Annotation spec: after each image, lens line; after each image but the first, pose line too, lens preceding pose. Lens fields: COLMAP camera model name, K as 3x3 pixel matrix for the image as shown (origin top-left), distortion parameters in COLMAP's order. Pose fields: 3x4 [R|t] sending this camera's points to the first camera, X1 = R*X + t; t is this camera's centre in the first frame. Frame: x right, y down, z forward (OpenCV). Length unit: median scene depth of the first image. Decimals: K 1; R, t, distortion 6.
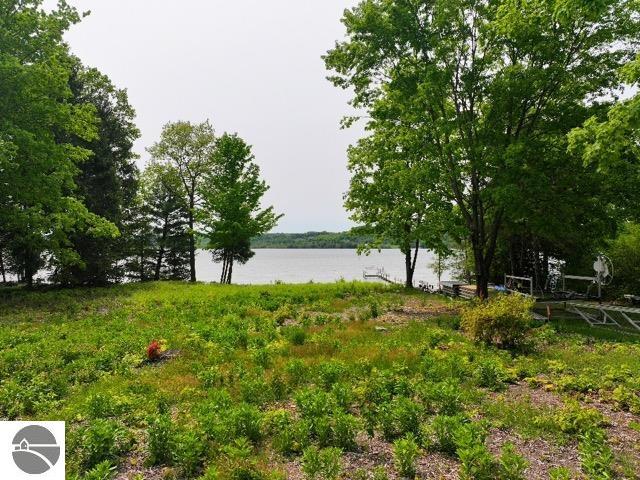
lens RADIAL K [[447.1, 0, 321.2], [0, 447.1, 237.1], [0, 0, 1]] dist [-0.000189, -0.000816]
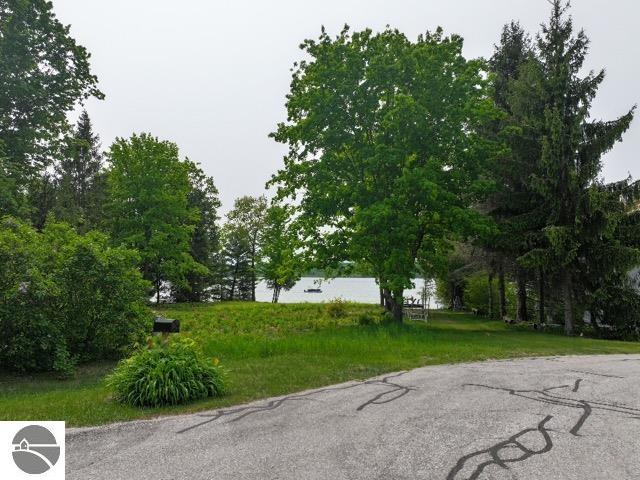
lens RADIAL K [[447.1, 0, 318.5], [0, 447.1, 242.1], [0, 0, 1]] dist [-0.000189, -0.000816]
pose [[0.984835, -0.009501, -0.173233, 0.183088], [0.000250, 0.998576, -0.053349, -0.019669], [0.173494, 0.052497, 0.983435, -0.430571]]
